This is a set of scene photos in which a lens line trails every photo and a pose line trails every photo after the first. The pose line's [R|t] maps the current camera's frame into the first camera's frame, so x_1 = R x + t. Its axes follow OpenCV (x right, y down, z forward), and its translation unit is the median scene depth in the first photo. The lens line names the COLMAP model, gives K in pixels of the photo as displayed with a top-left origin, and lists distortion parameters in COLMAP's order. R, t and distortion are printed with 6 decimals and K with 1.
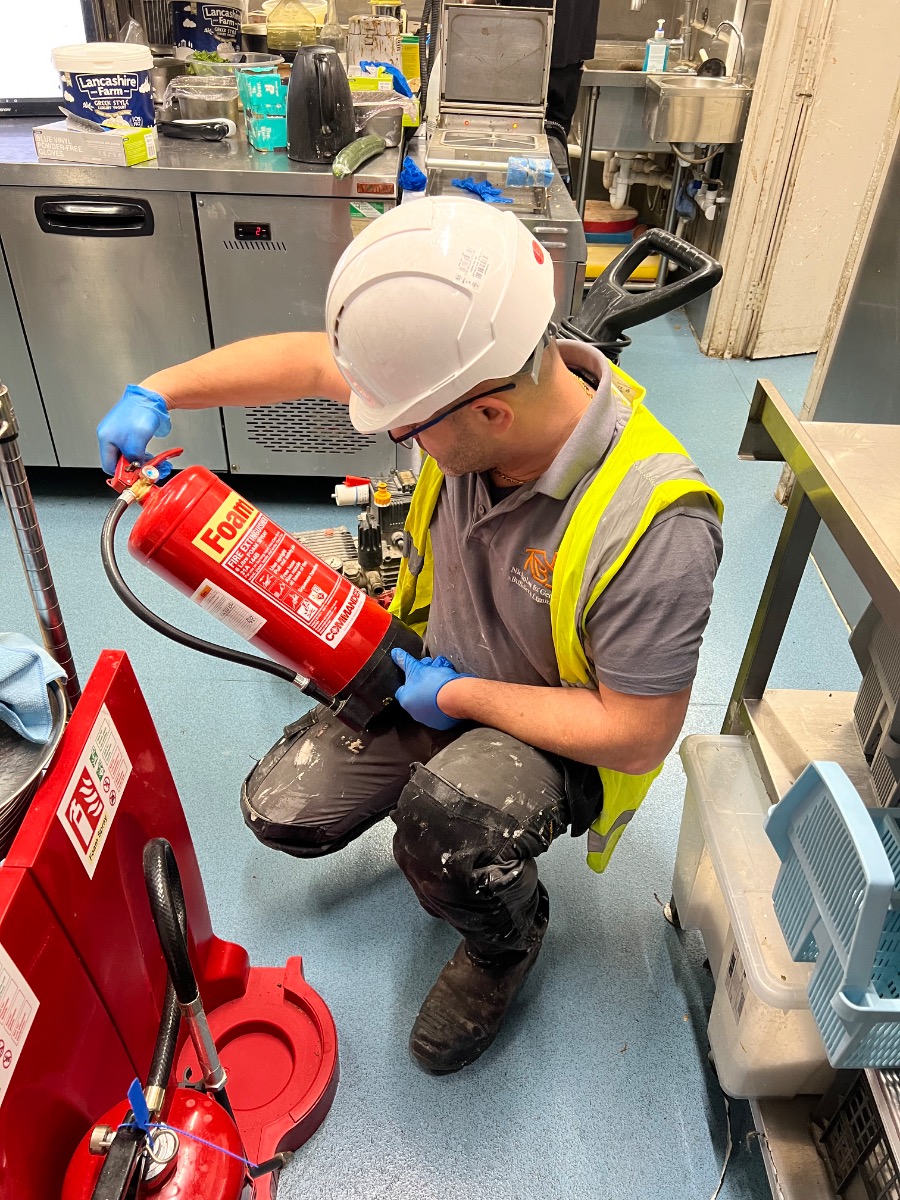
lens RADIAL K [[928.3, 0, 442.0], [0, 928.3, 606.1], [0, 0, 1]] dist [0.035800, -0.037613]
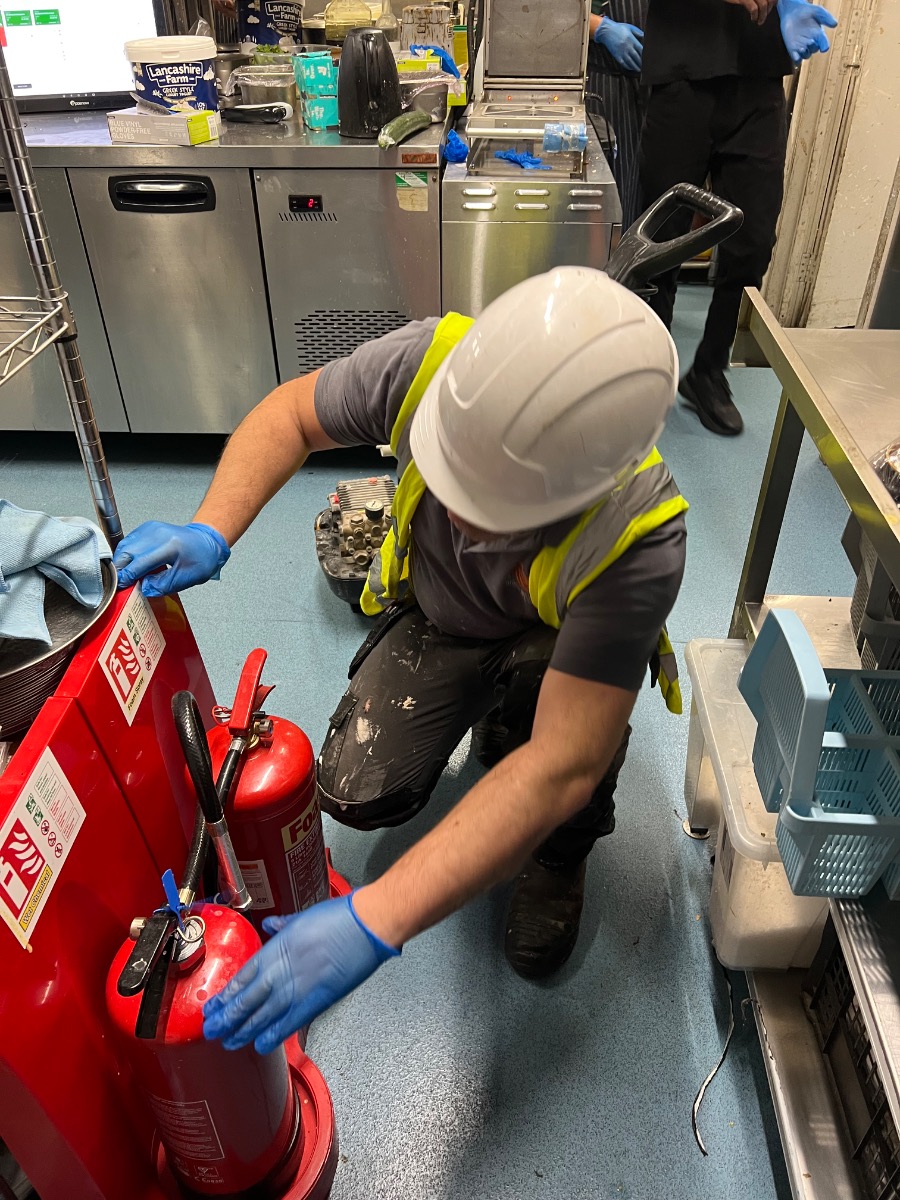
lens RADIAL K [[928.3, 0, 447.2], [0, 928.3, 600.1], [0, 0, 1]] dist [0.035800, -0.037613]
pose [[0.997265, 0.001390, -0.073891, 0.039048], [-0.002401, 0.999905, -0.013590, 0.068514], [0.073865, 0.013730, 0.997174, -0.049518]]
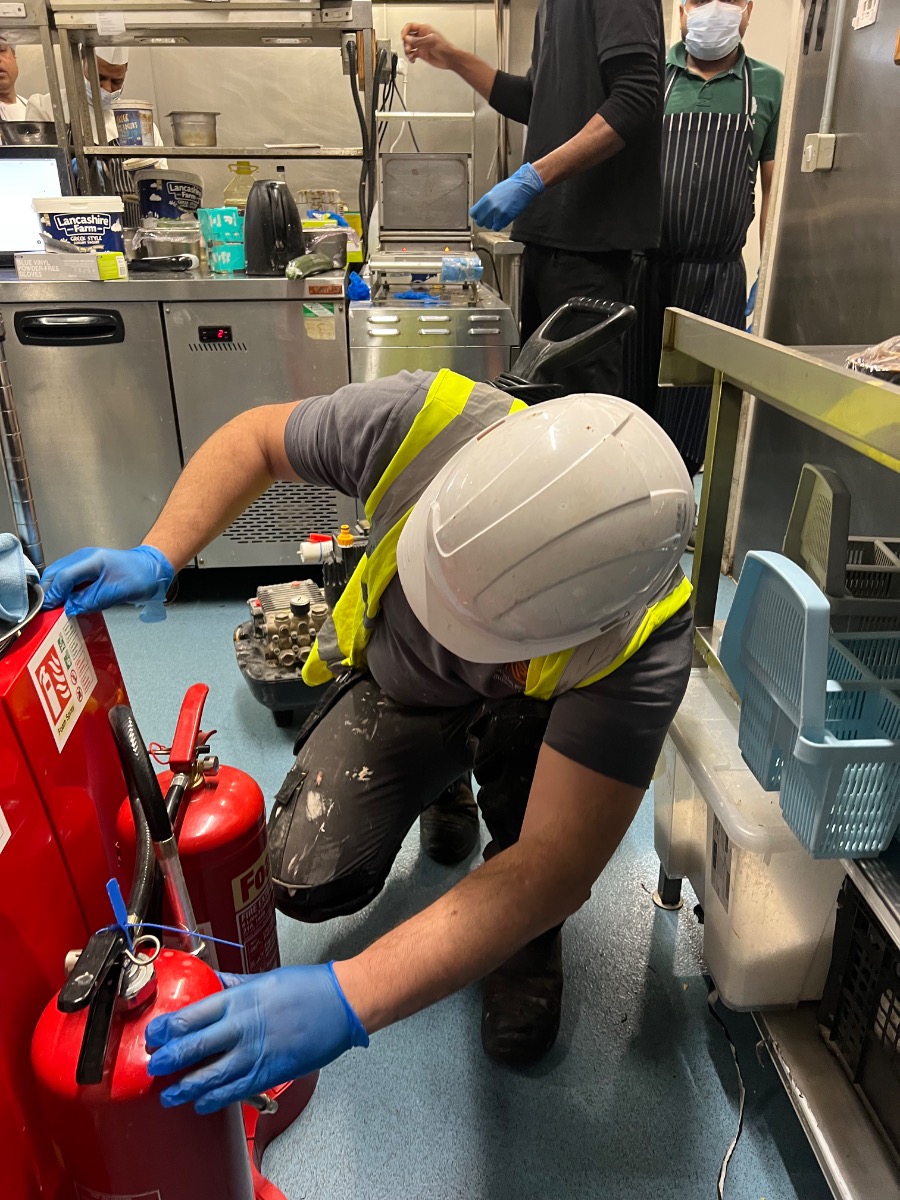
lens RADIAL K [[928.3, 0, 455.0], [0, 928.3, 603.0], [0, 0, 1]] dist [0.035800, -0.037613]
pose [[0.996443, -0.064907, 0.053735, -0.001218], [0.075192, 0.972745, -0.219350, 0.172296], [-0.038033, 0.222610, 0.974165, -0.011221]]
